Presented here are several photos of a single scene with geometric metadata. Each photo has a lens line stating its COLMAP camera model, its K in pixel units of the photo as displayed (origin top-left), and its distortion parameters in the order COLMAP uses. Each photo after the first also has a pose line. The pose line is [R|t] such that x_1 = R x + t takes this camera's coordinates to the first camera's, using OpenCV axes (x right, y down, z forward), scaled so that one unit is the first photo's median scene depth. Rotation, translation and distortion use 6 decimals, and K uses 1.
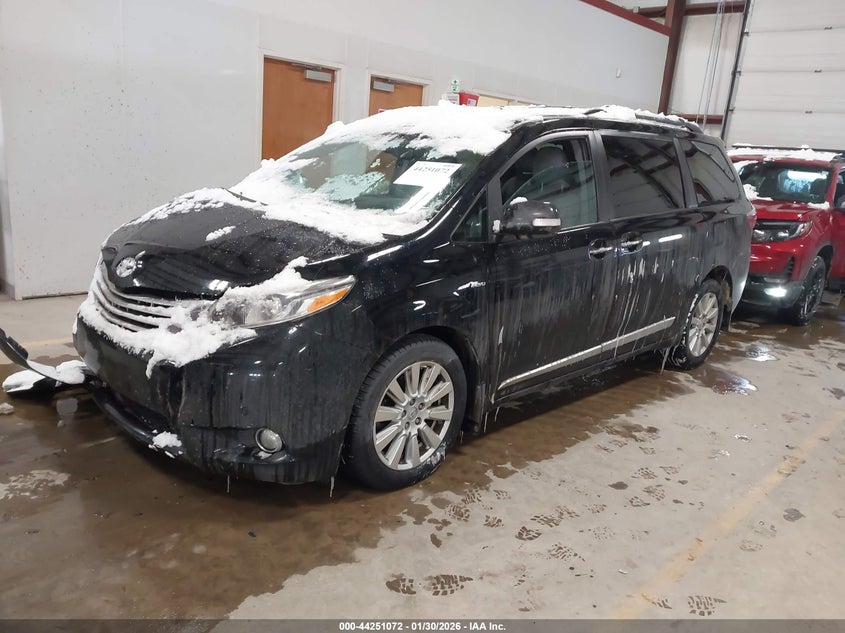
lens RADIAL K [[669.5, 0, 417.7], [0, 669.5, 317.6], [0, 0, 1]] dist [0.002036, 0.000594]
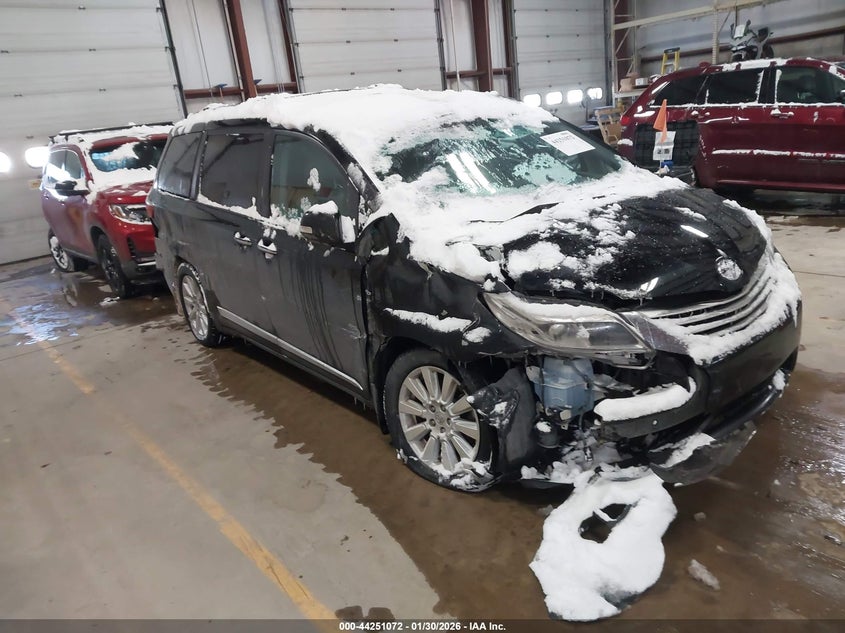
lens RADIAL K [[669.5, 0, 417.7], [0, 669.5, 317.6], [0, 0, 1]] dist [0.002036, 0.000594]
pose [[0.108689, -0.384929, 0.916524, -1.176139], [0.361010, 0.874323, 0.324394, -0.411896], [-0.926206, 0.295616, 0.233993, 1.028531]]
